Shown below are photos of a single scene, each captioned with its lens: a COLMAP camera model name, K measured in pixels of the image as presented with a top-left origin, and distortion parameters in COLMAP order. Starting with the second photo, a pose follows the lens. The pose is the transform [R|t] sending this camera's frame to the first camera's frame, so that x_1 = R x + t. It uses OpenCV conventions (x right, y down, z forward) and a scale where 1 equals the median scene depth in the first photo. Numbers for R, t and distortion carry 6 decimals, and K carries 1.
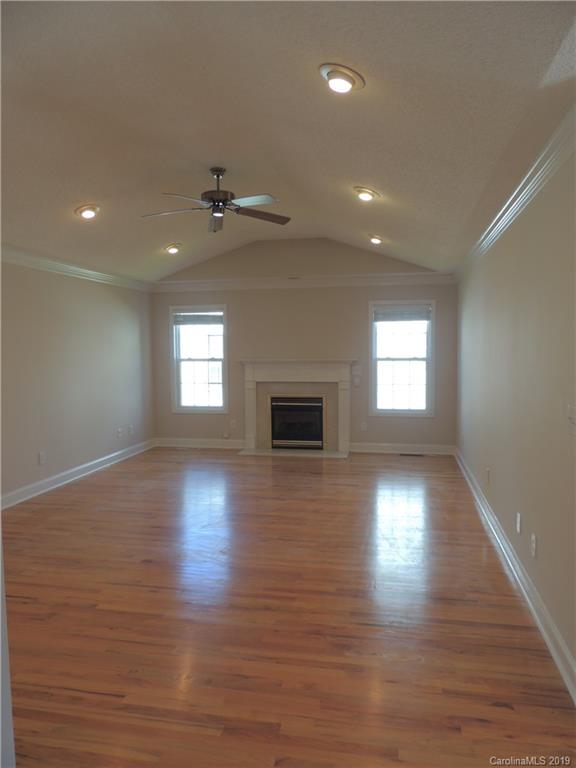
lens RADIAL K [[561.8, 0, 288.0], [0, 561.8, 384.0], [0, 0, 1]] dist [-0.006339, -0.001014]
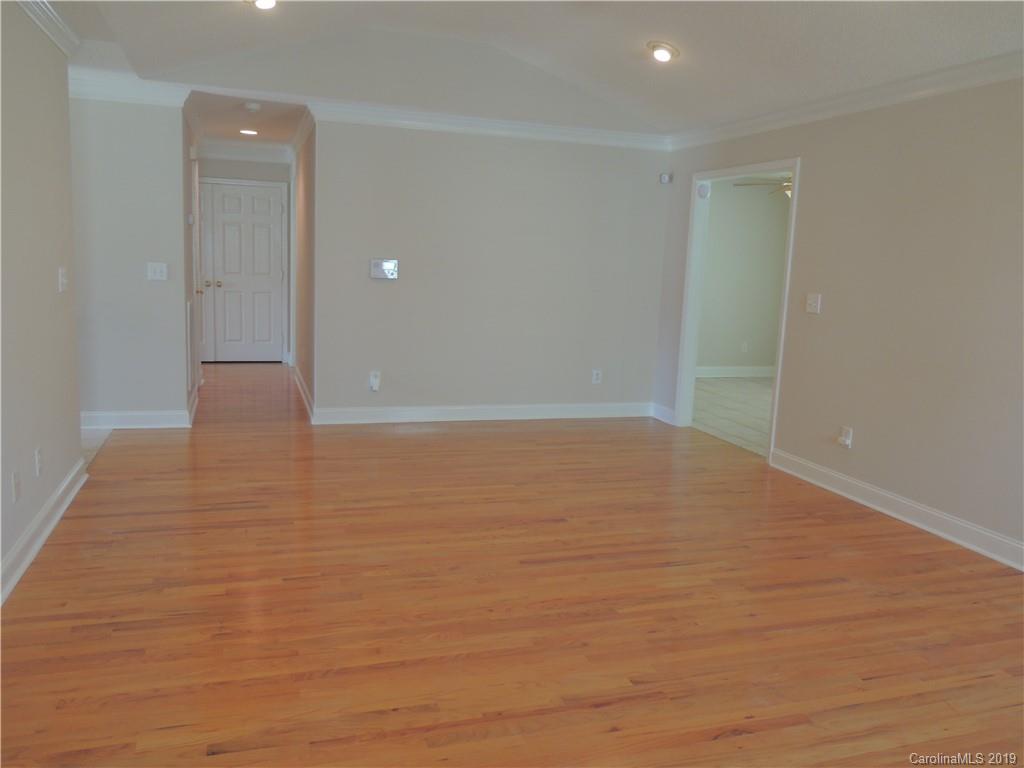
lens RADIAL K [[833.5, 0, 512.0], [0, 833.5, 384.0], [0, 0, 1]] dist [-0.001517, -0.000517]
pose [[-0.873608, 0.046976, -0.484358, 0.169984], [-0.065125, 0.975090, 0.212032, -0.048300], [0.482253, 0.216777, -0.848787, 0.945493]]
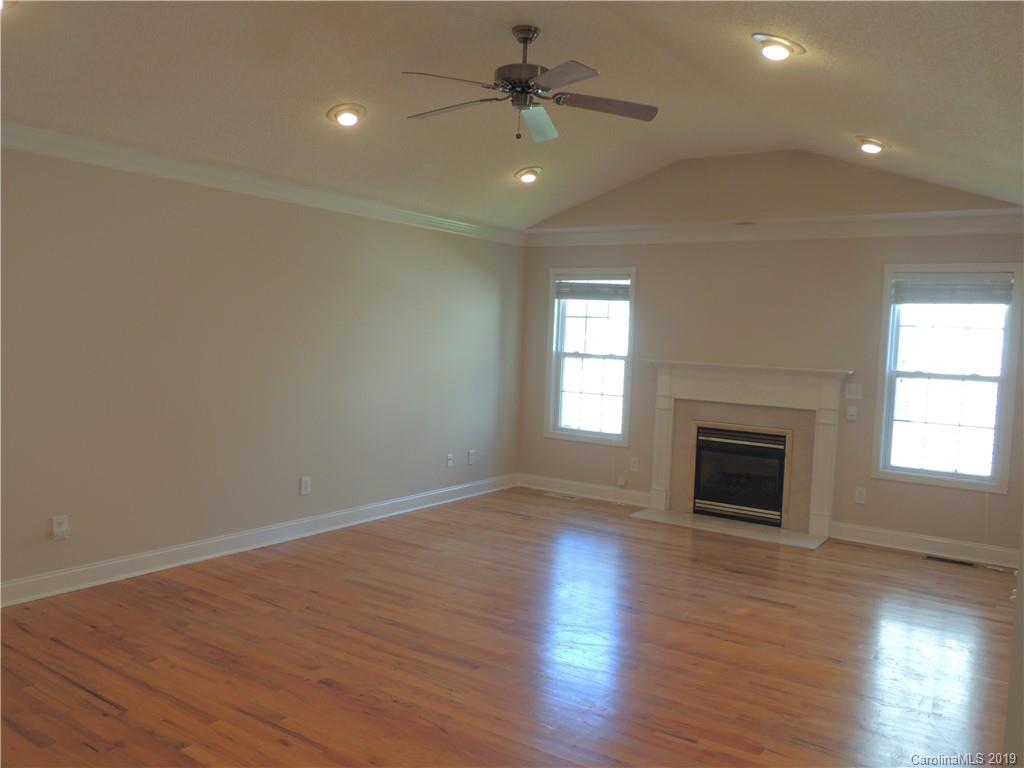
lens RADIAL K [[833.5, 0, 512.0], [0, 833.5, 384.0], [0, 0, 1]] dist [-0.001517, -0.000517]
pose [[0.919731, 0.070849, -0.386103, 0.127414], [-0.074114, 0.997229, 0.006442, -0.012087], [0.385489, 0.022691, 0.922433, 0.122275]]
